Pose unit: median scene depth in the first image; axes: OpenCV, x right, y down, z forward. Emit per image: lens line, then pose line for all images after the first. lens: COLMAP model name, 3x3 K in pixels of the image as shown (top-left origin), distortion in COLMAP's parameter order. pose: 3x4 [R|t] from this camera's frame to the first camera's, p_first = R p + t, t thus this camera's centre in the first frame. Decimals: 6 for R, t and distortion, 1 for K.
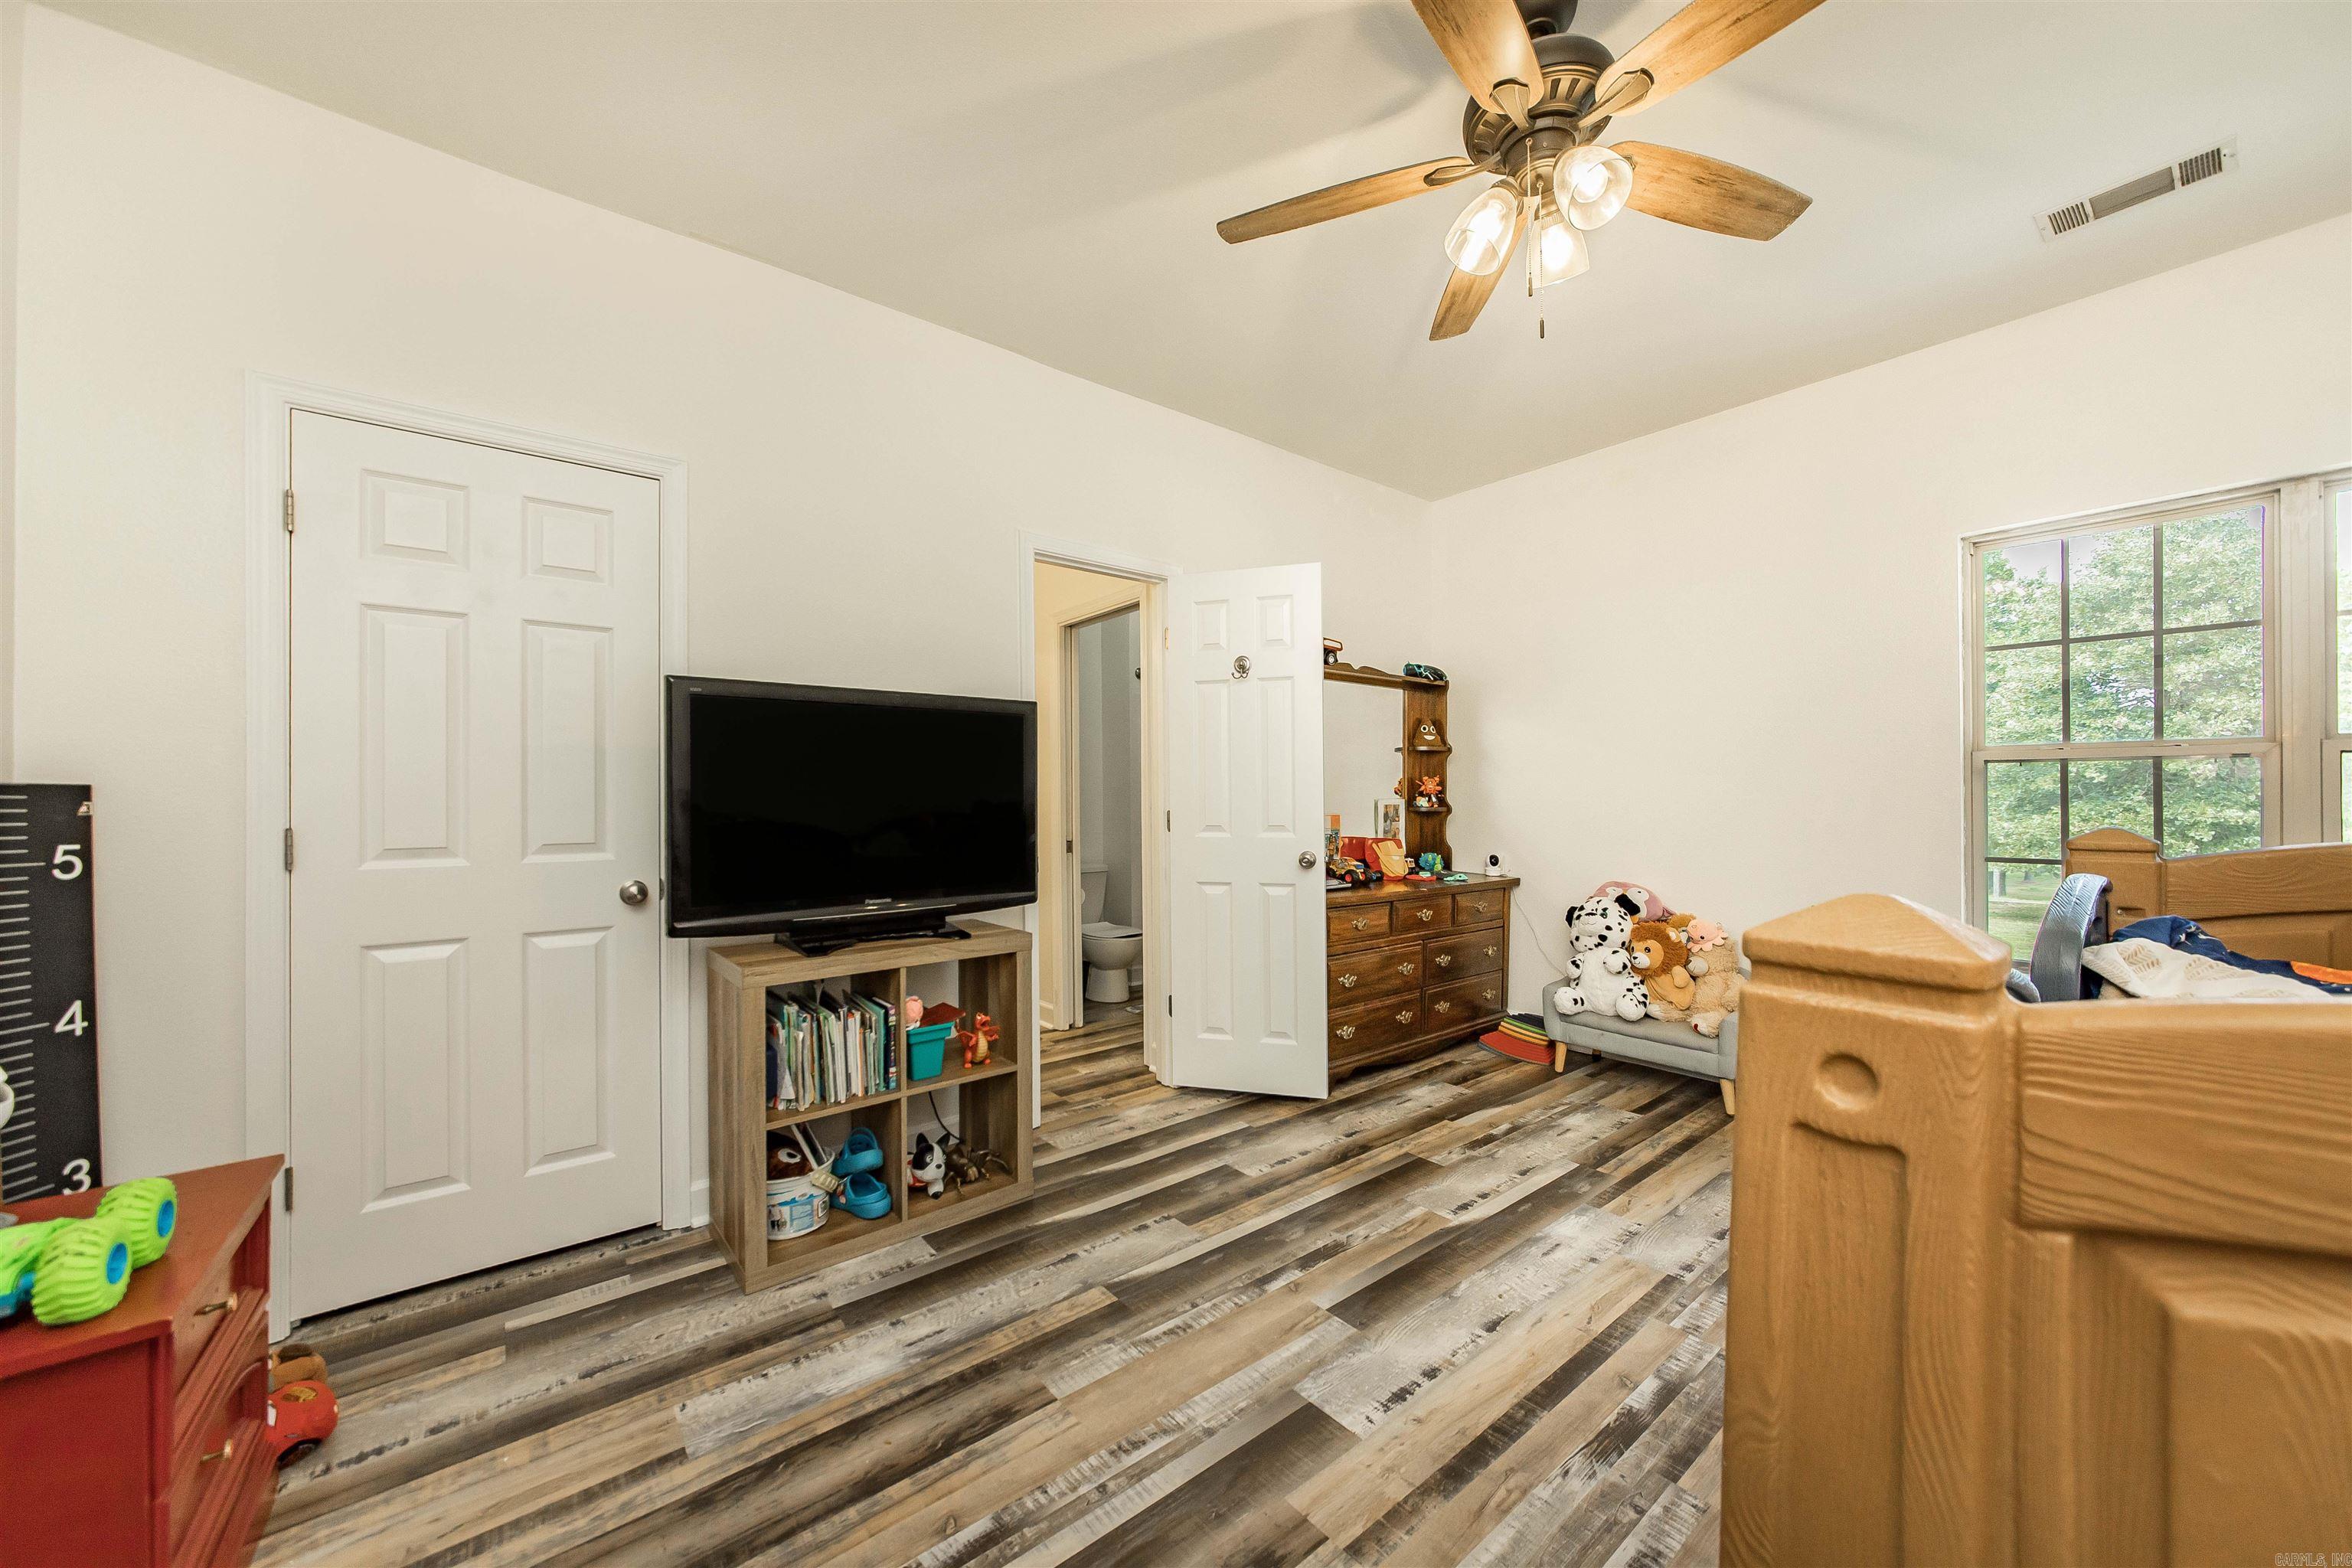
lens RADIAL K [[851.8, 0, 1162.6], [0, 851.8, 804.4], [0, 0, 1]] dist [-0.002488, 0.000762]
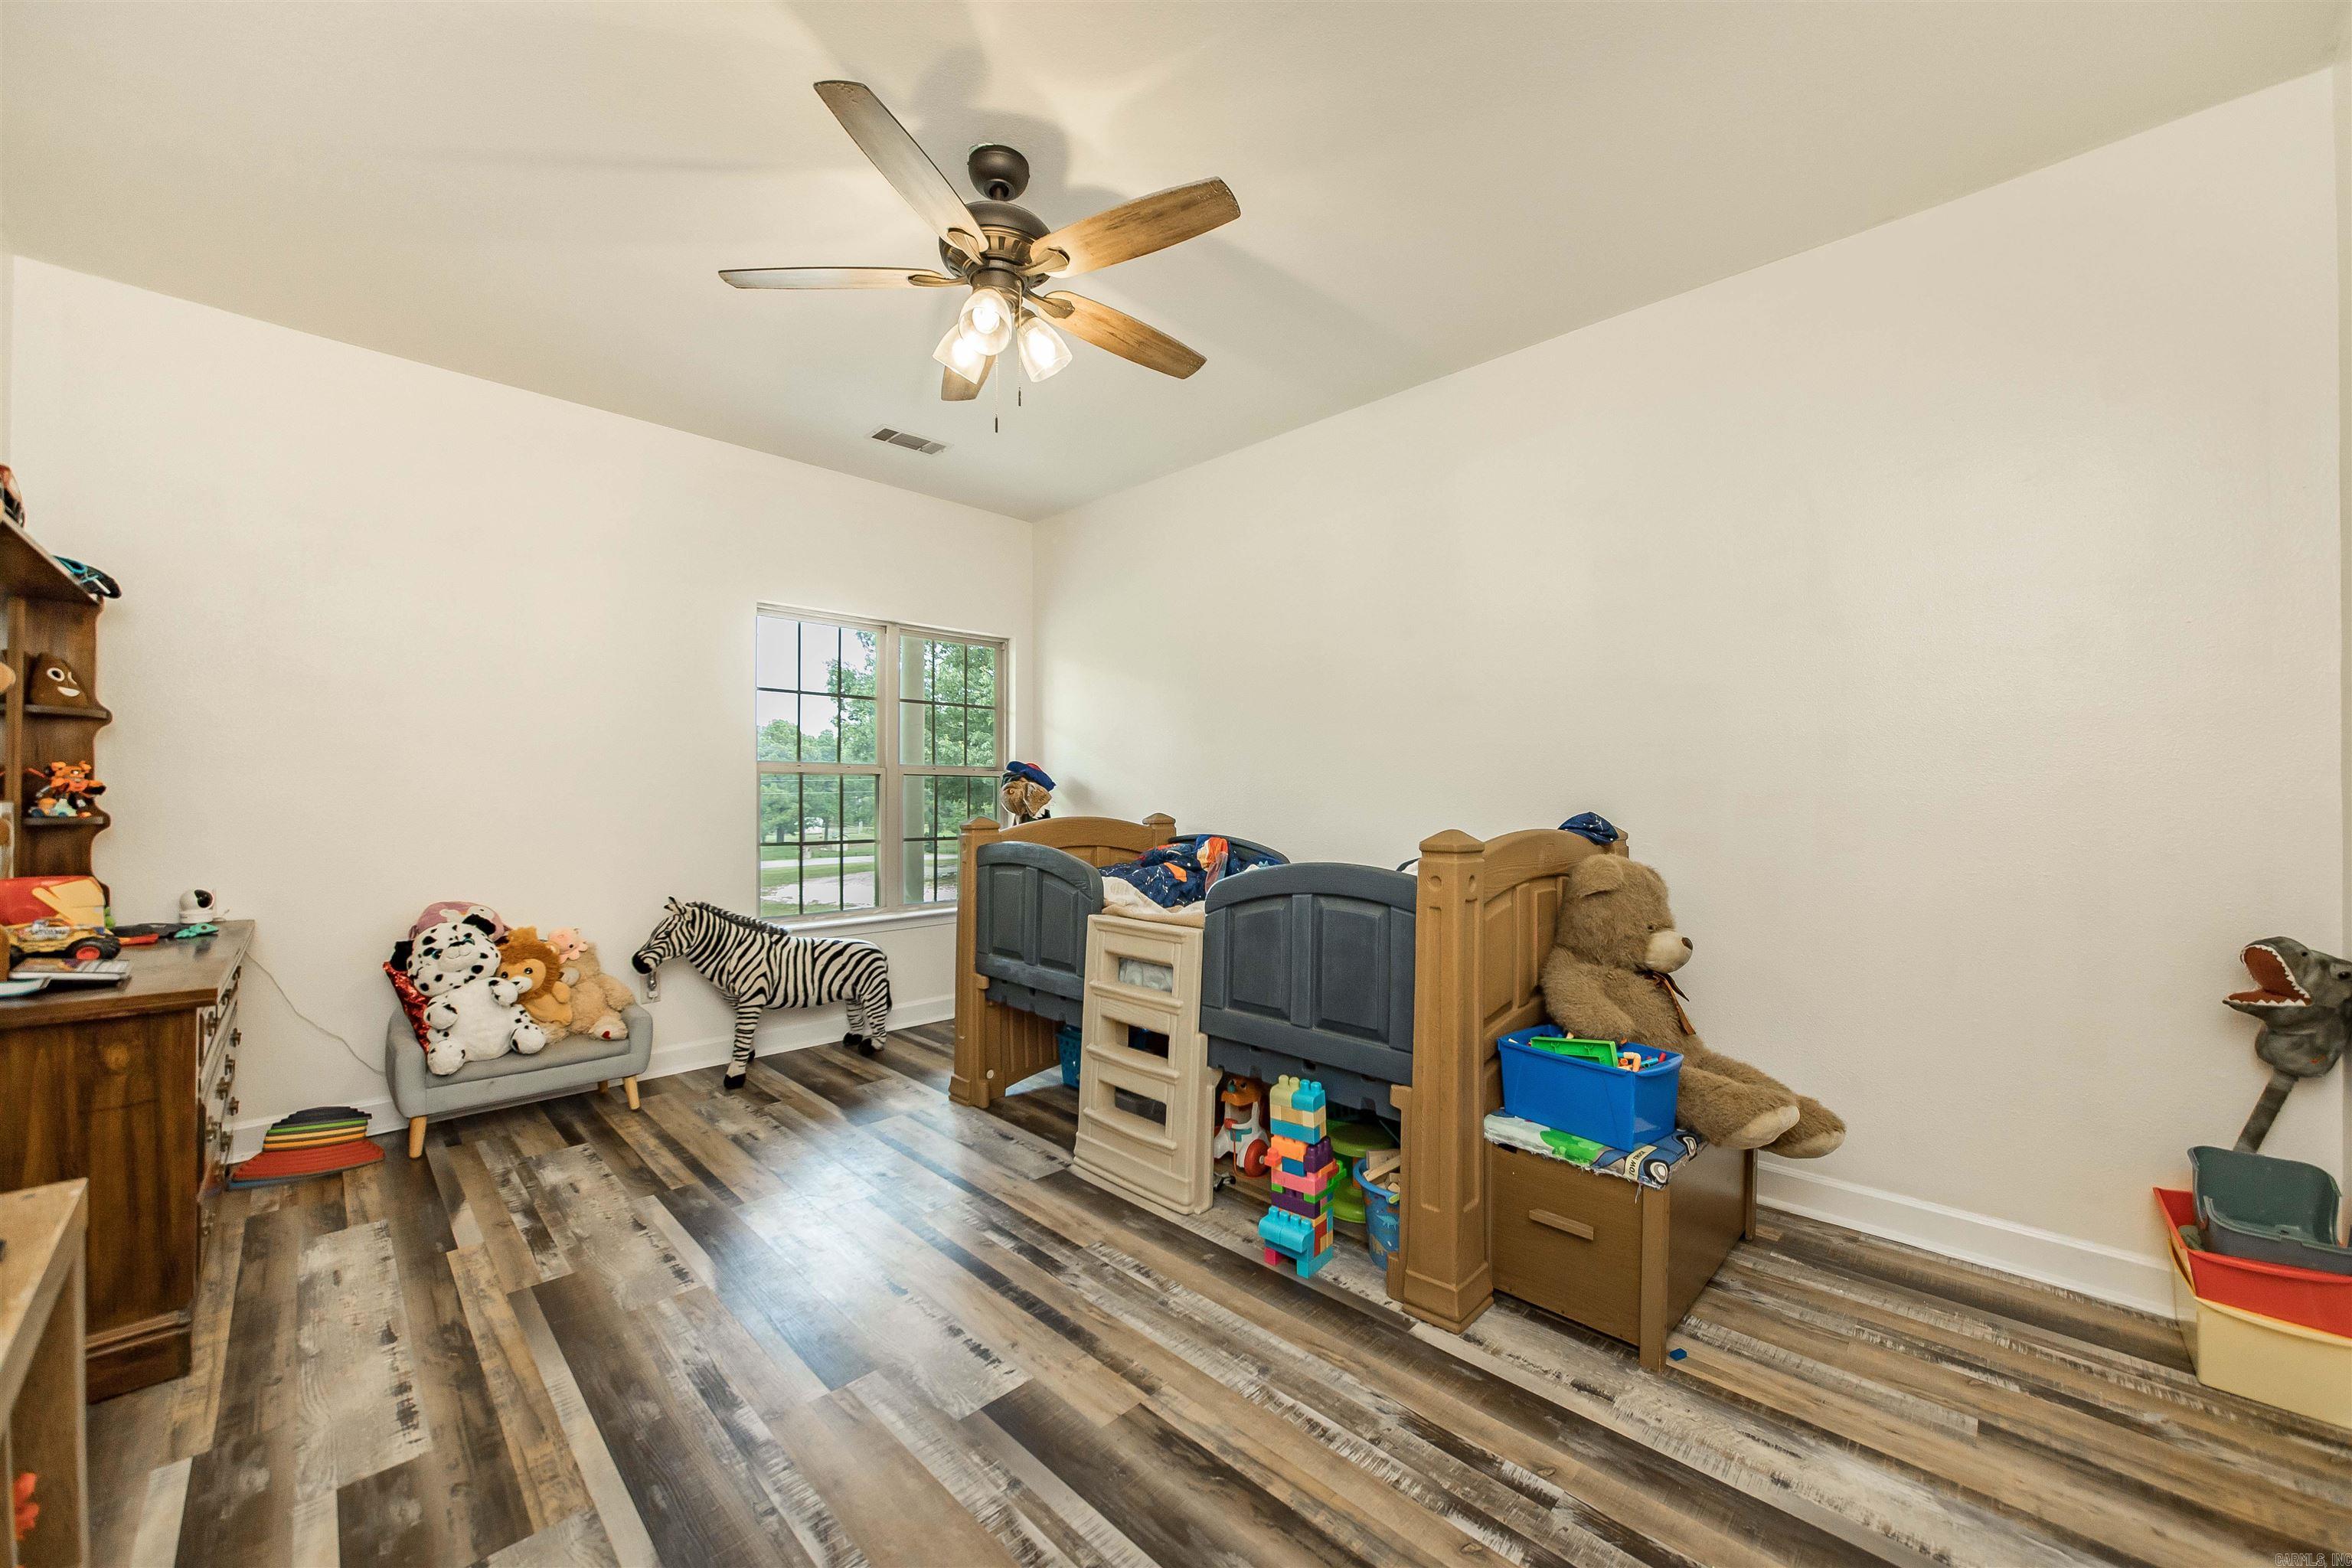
lens RADIAL K [[851.8, 0, 1207.9], [0, 851.8, 808.5], [0, 0, 1]] dist [-0.002488, 0.000762]
pose [[-0.117068, -0.010791, 0.993065, -0.489277], [0.006304, 0.999913, 0.011609, -0.005784], [-0.993104, 0.007619, -0.116990, 0.493166]]
